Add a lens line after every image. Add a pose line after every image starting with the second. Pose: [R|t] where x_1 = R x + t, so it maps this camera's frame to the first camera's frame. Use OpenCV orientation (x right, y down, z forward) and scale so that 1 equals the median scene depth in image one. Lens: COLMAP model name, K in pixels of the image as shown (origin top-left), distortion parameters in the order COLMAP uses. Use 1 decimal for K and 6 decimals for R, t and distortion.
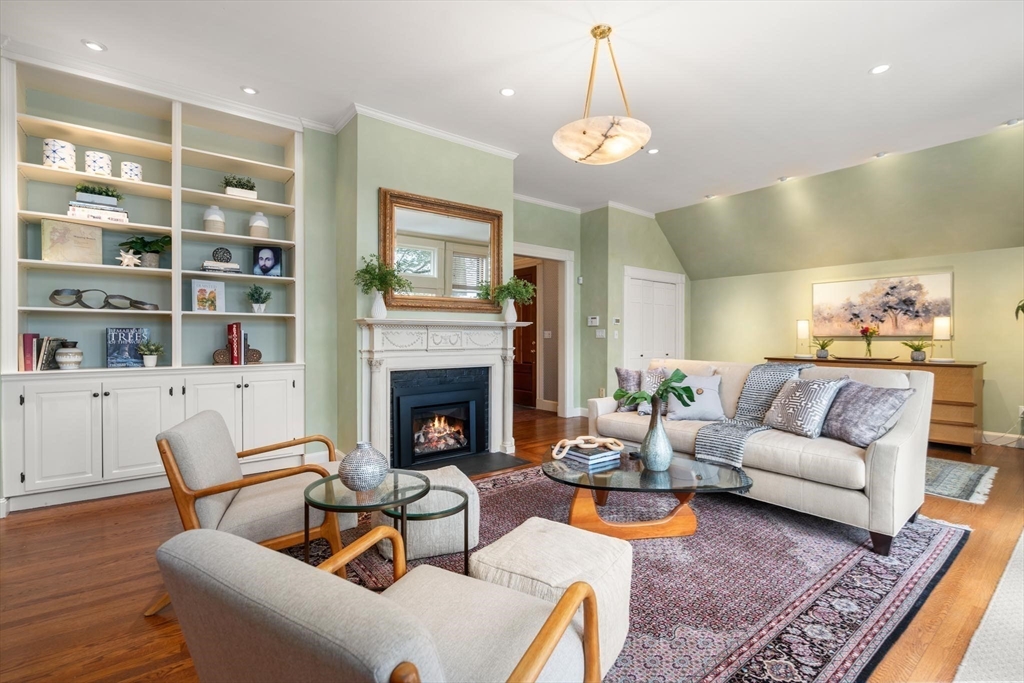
lens RADIAL K [[468.2, 0, 512.0], [0, 468.2, 336.2], [0, 0, 1]] dist [-0.004833, 0.000066]
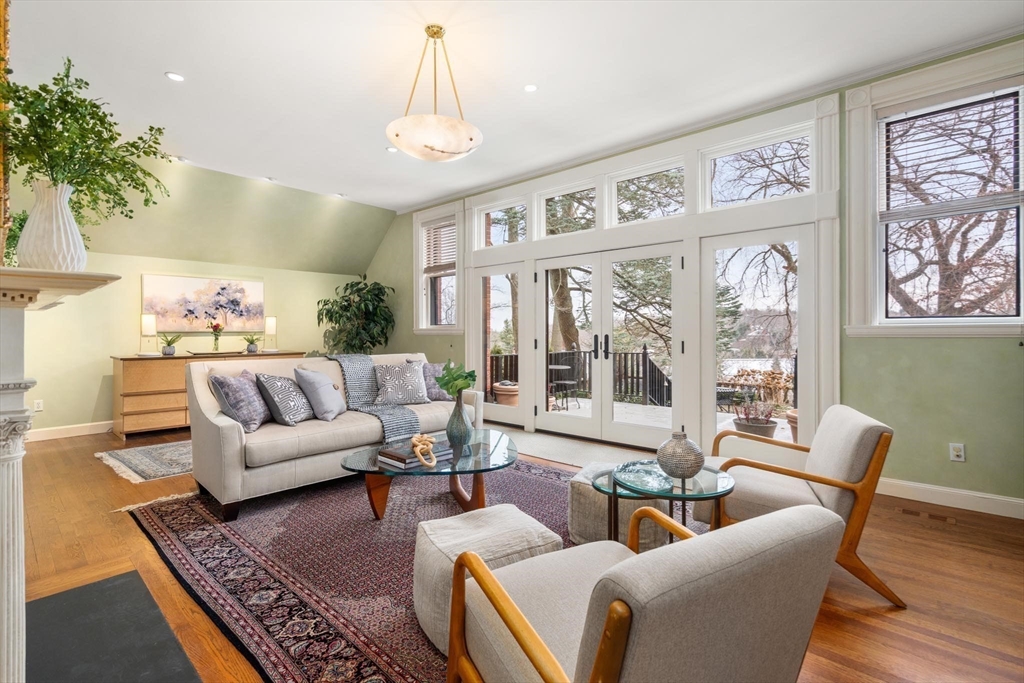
lens RADIAL K [[468.2, 0, 512.0], [0, 468.2, 336.2], [0, 0, 1]] dist [-0.004833, 0.000066]
pose [[-0.169981, -0.006711, 0.985425, -0.411967], [0.001408, 0.999974, 0.007053, 0.003457], [-0.985446, 0.002586, -0.169967, 0.508119]]
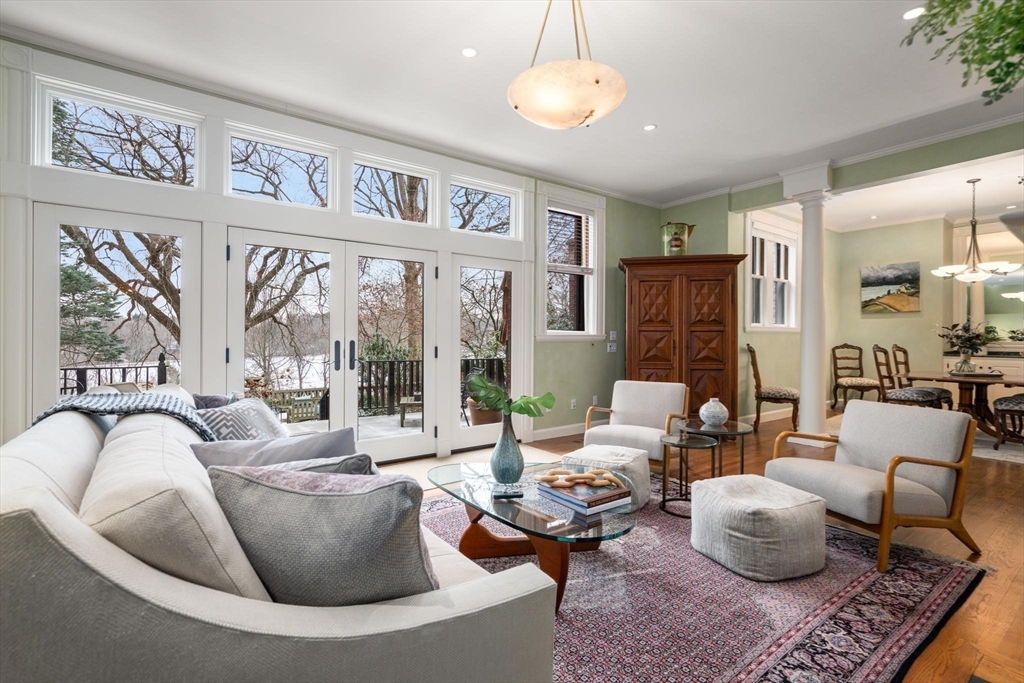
lens RADIAL K [[473.3, 0, 512.5], [0, 473.3, 336.4], [0, 0, 1]] dist [-0.001923, 0.000748]
pose [[-0.999599, -0.003723, 0.028071, 0.130247], [-0.003811, 0.999988, -0.003074, 0.001399], [-0.028059, -0.003180, -0.999601, 0.915924]]
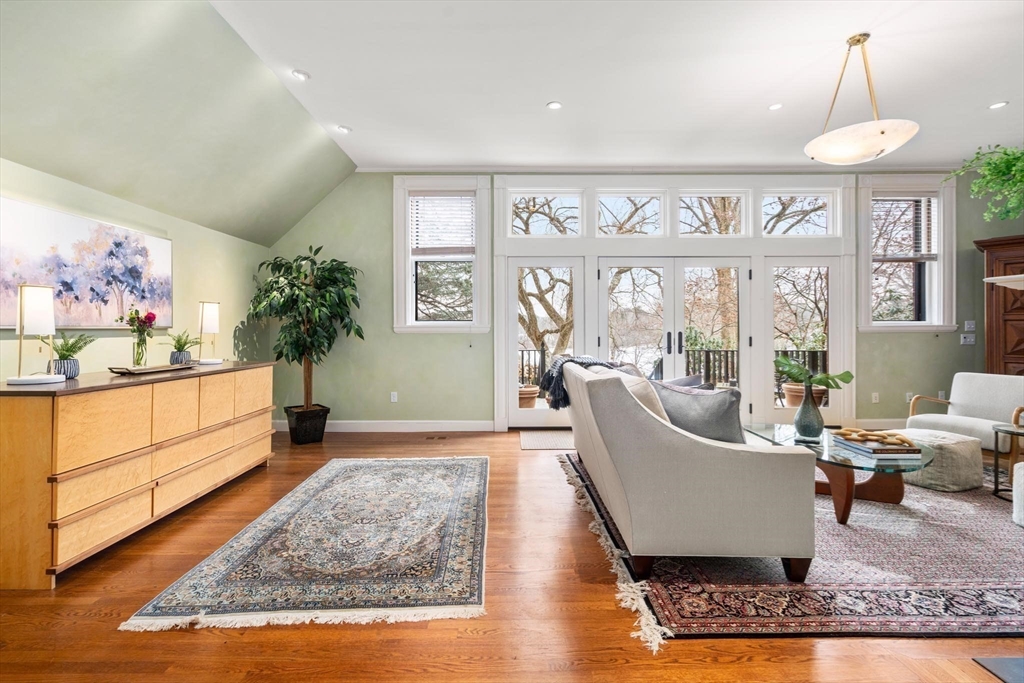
lens RADIAL K [[469.3, 0, 511.1], [0, 469.3, 329.0], [0, 0, 1]] dist [-0.000110, 0.000388]
pose [[-0.787867, 0.003220, 0.615837, 0.079153], [0.002060, 0.999995, -0.002592, 0.002619], [-0.615842, -0.000774, -0.787869, 1.161193]]
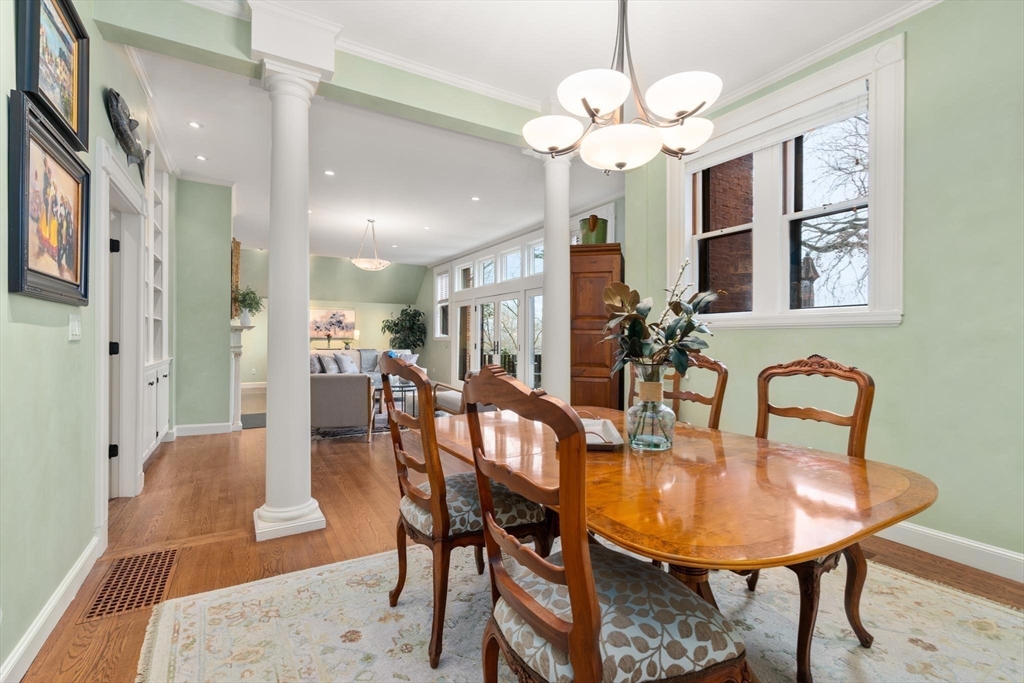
lens RADIAL K [[460.6, 0, 510.4], [0, 460.6, 344.2], [0, 0, 1]] dist [-0.005051, 0.000317]
pose [[0.131205, -0.005215, 0.991342, -1.118675], [-0.007541, 0.999952, 0.006259, 0.008601], [-0.991327, -0.008297, 0.131159, -0.049855]]
